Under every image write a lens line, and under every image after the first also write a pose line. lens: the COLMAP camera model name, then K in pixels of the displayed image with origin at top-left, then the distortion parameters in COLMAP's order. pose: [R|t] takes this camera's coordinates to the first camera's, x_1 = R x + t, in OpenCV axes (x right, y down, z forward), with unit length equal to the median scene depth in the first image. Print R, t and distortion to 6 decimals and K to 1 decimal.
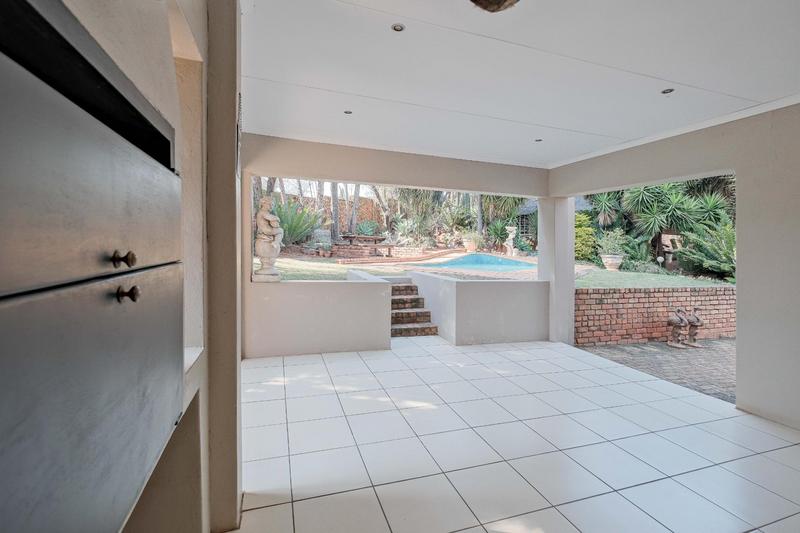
lens RADIAL K [[370.2, 0, 398.2], [0, 370.2, 253.9], [0, 0, 1]] dist [-0.000315, -0.000192]
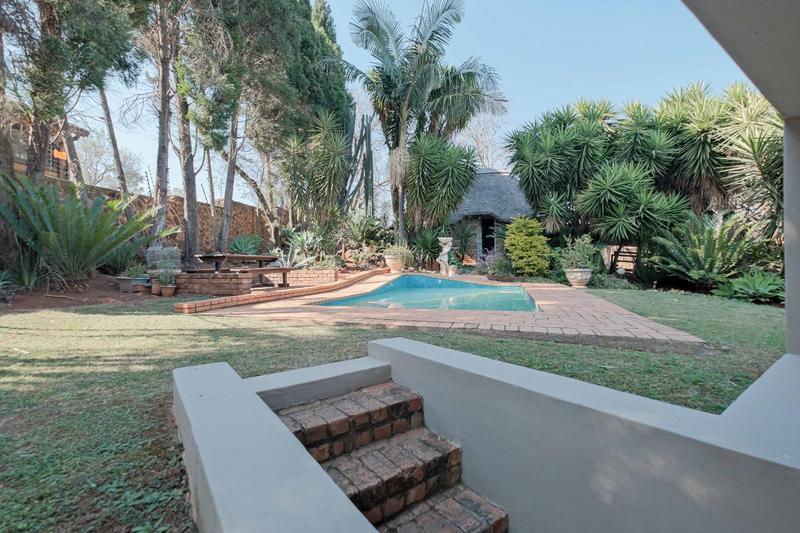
lens RADIAL K [[370.2, 0, 398.2], [0, 370.2, 253.9], [0, 0, 1]] dist [-0.000315, -0.000192]
pose [[0.953211, -0.032137, 0.300591, -0.023672], [0.047600, 0.997885, -0.044259, -0.009298], [-0.298534, 0.056496, 0.952726, 0.281865]]
